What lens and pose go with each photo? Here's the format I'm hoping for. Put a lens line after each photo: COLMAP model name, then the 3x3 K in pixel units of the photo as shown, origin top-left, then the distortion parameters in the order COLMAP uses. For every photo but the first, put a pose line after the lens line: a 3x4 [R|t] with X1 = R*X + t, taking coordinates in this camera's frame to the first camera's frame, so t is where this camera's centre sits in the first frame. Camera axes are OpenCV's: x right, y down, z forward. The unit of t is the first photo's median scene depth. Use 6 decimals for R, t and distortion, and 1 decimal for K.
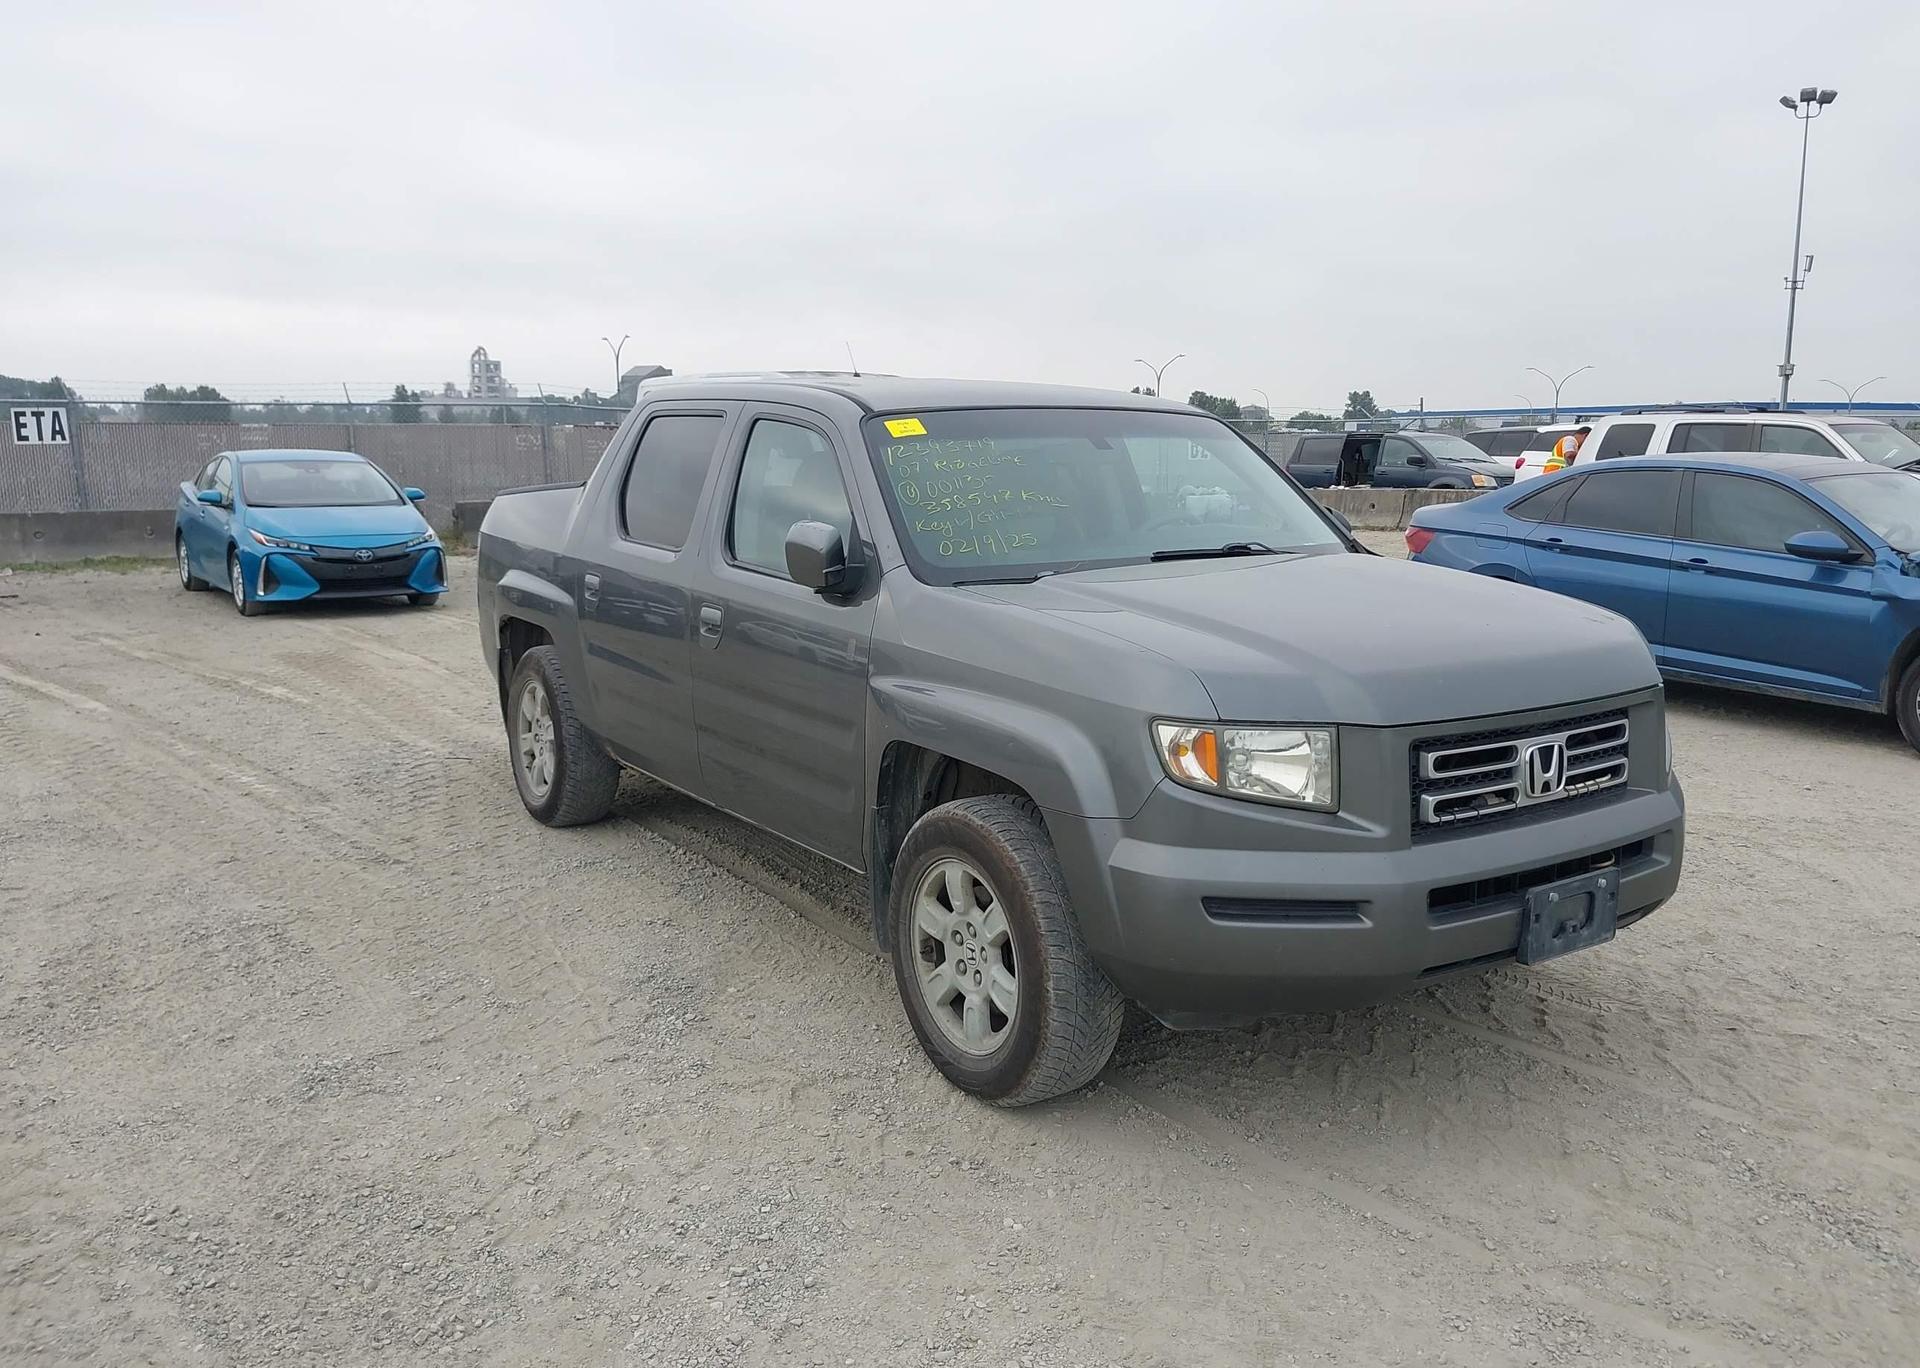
lens RADIAL K [[1519.5, 0, 975.1], [0, 1519.5, 694.2], [0, 0, 1]] dist [0.044342, -0.065415]
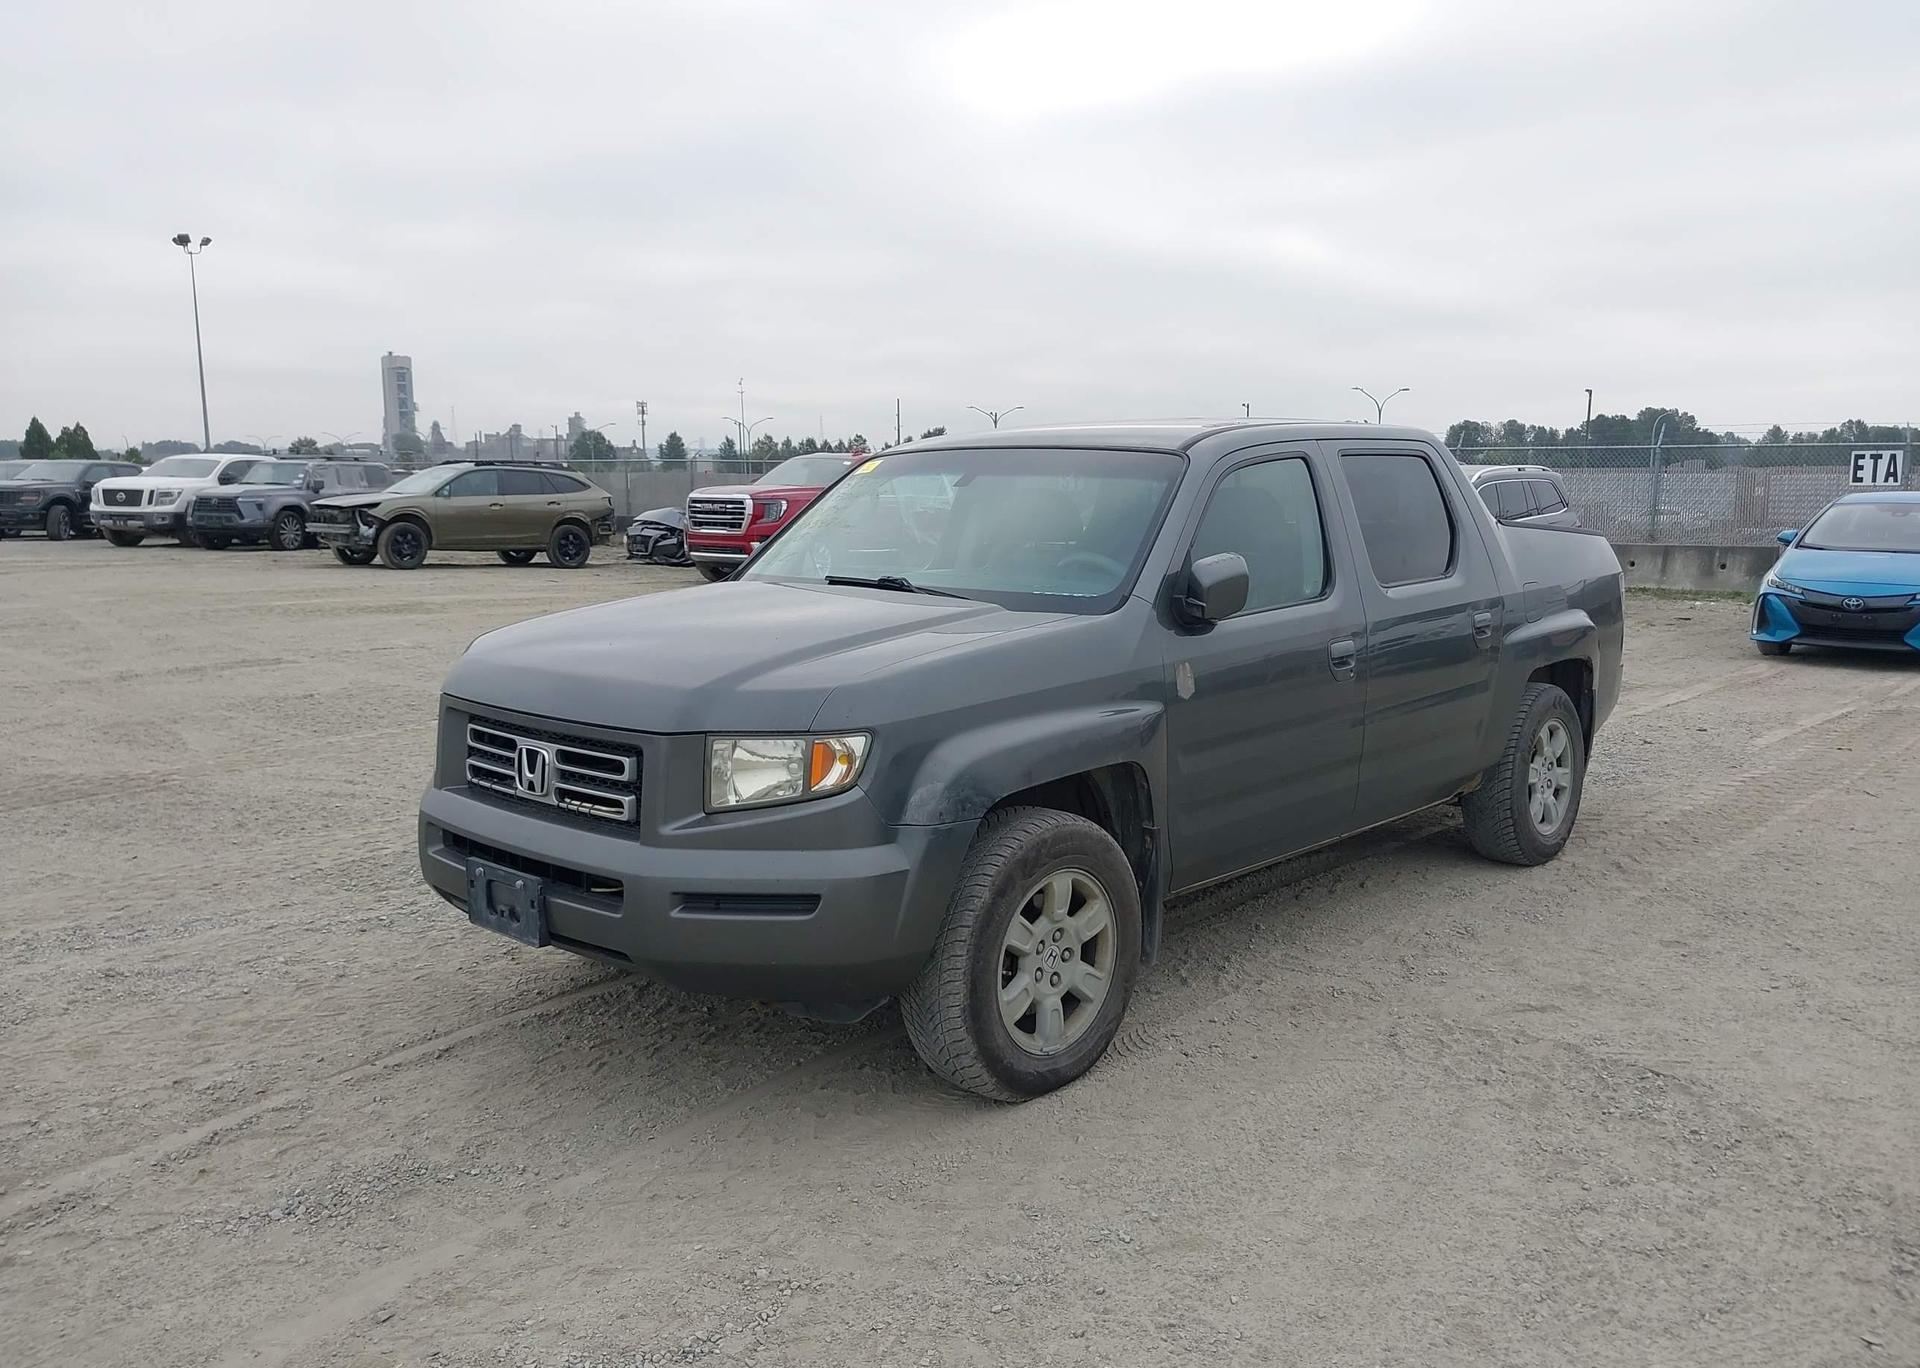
lens RADIAL K [[1519.5, 0, 993.6], [0, 1519.5, 691.8], [0, 0, 1]] dist [0.044342, -0.065415]
pose [[0.222852, 0.136971, -0.965182, 1.189605], [-0.165079, 0.981084, 0.101113, -0.137351], [0.960774, 0.136798, 0.241248, 0.822542]]
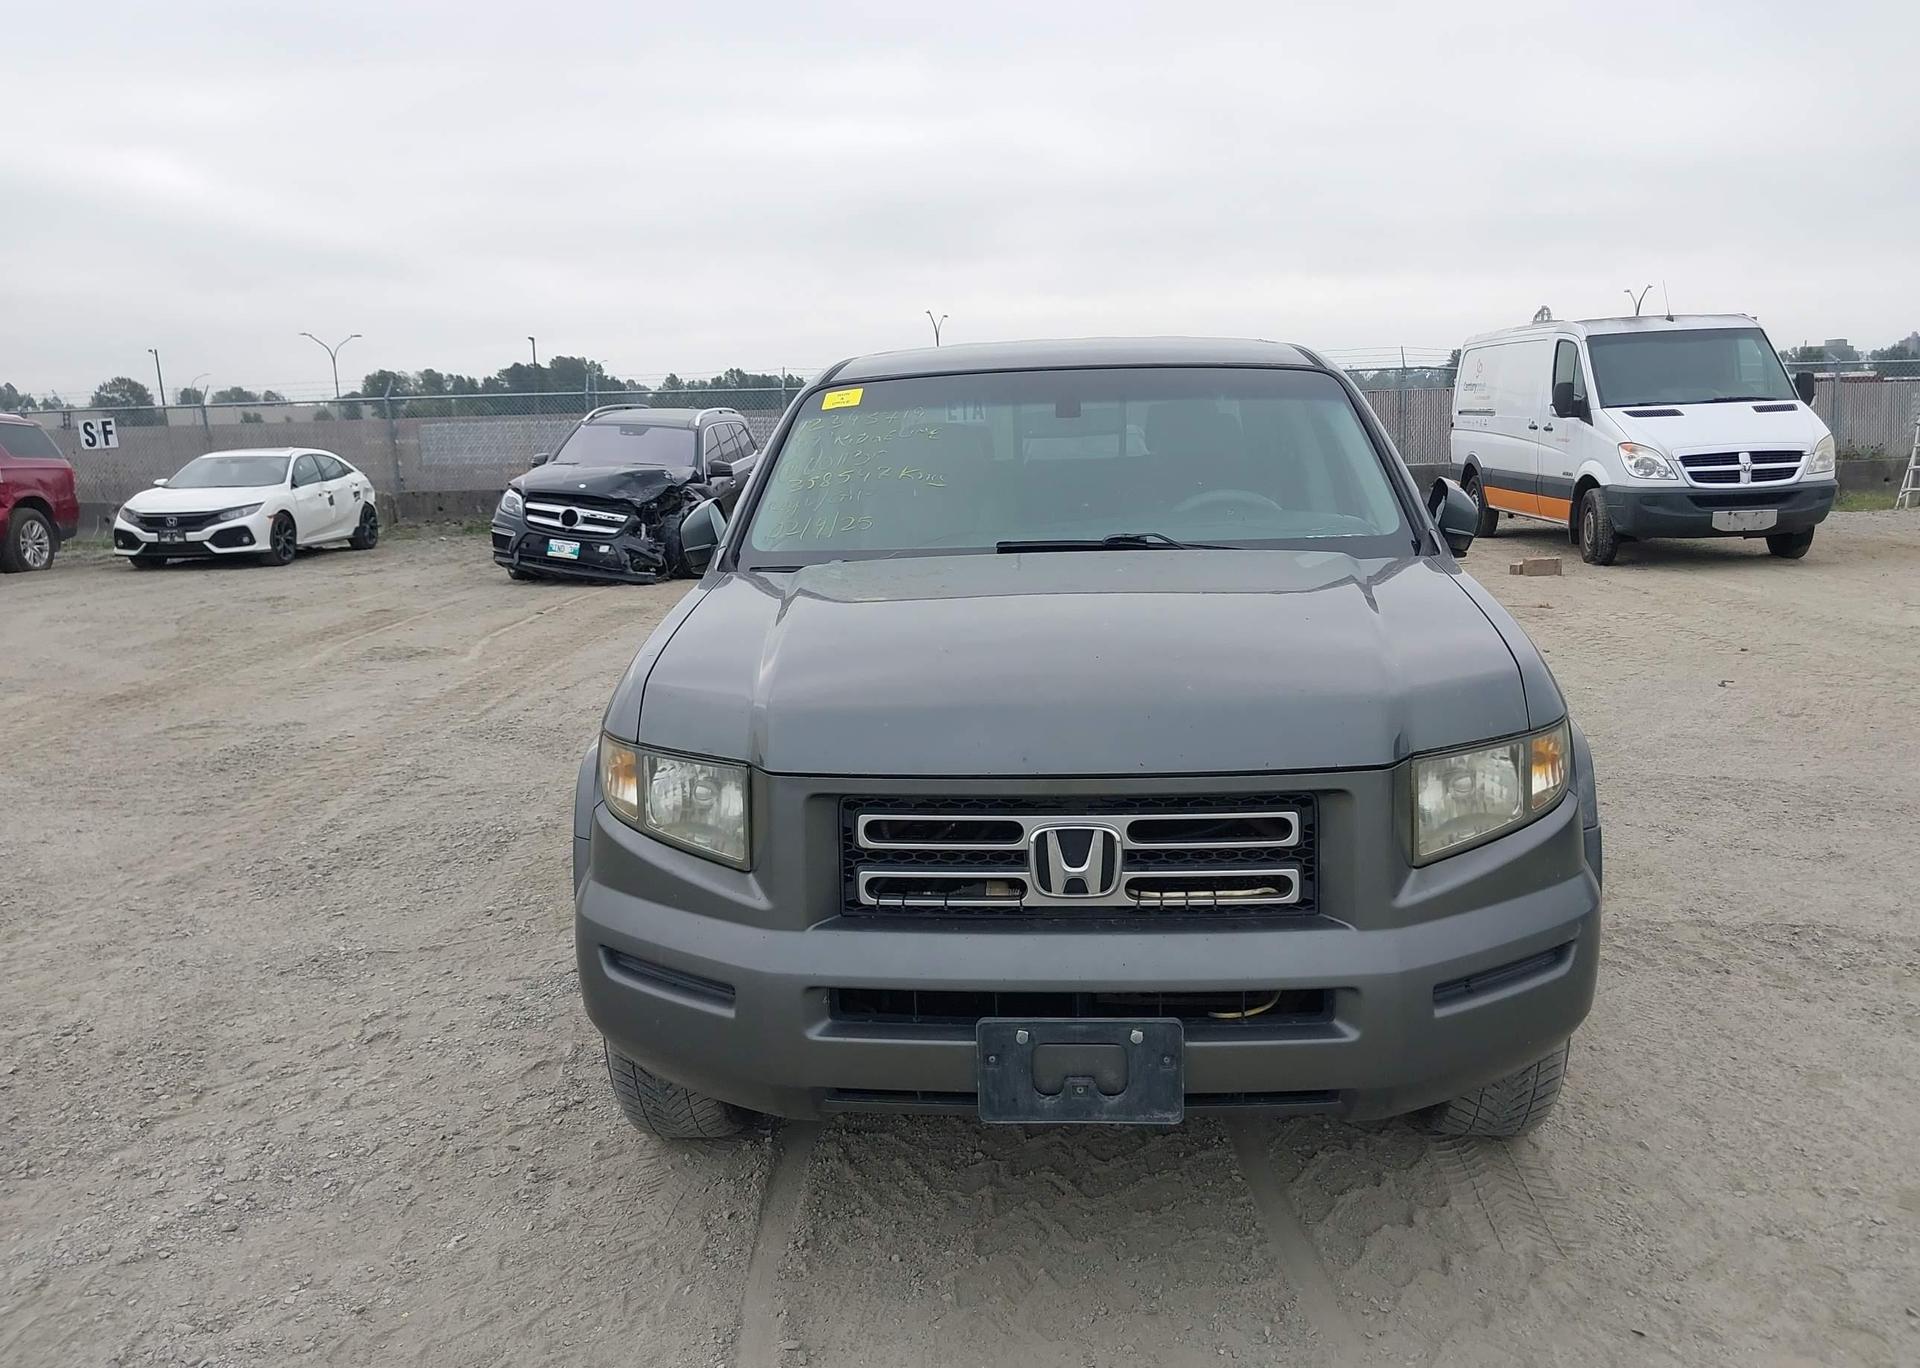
lens RADIAL K [[1519.5, 0, 968.0], [0, 1519.5, 681.2], [0, 0, 1]] dist [0.044342, -0.065415]
pose [[0.785000, 0.086375, -0.613445, 0.601711], [-0.076865, 0.996161, 0.041902, -0.048533], [0.614709, 0.014260, 0.788625, 0.316152]]
